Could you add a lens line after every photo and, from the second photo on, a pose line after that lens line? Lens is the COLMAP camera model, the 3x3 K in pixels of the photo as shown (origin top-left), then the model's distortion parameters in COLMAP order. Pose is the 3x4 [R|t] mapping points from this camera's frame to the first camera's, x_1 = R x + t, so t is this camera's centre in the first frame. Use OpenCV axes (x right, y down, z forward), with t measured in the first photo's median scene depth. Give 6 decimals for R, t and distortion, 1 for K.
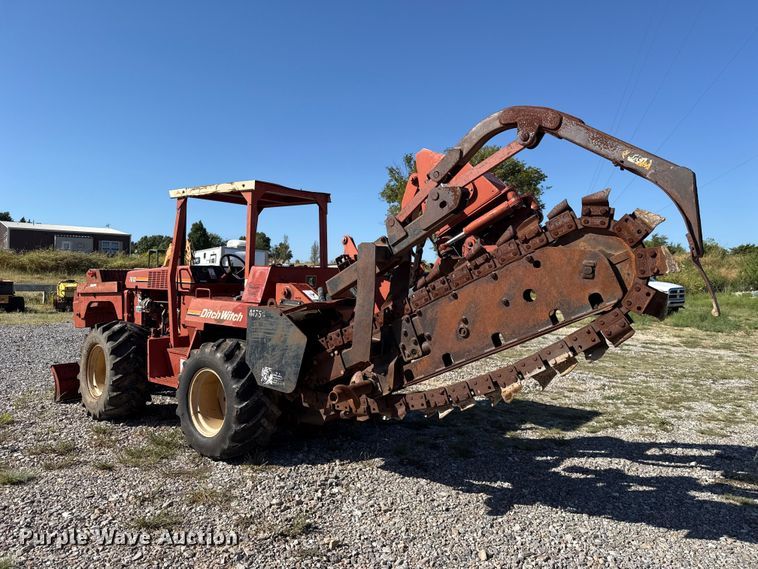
lens RADIAL K [[539.1, 0, 384.5], [0, 539.1, 284.1], [0, 0, 1]] dist [0.044367, -0.051589]
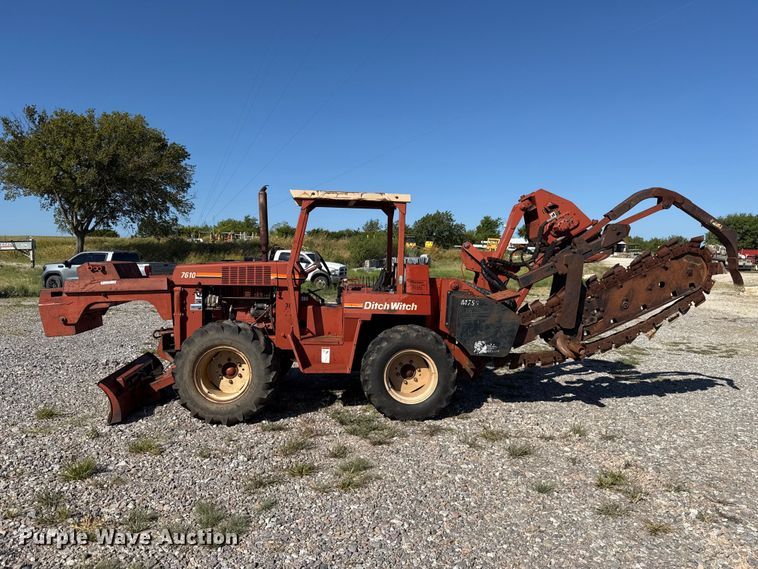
lens RADIAL K [[539.1, 0, 387.0], [0, 539.1, 286.6], [0, 0, 1]] dist [0.044367, -0.051589]
pose [[0.734874, -0.035957, 0.677249, -0.848959], [0.002898, 0.998751, 0.049881, -0.034743], [-0.678197, -0.034694, 0.734061, 0.102450]]
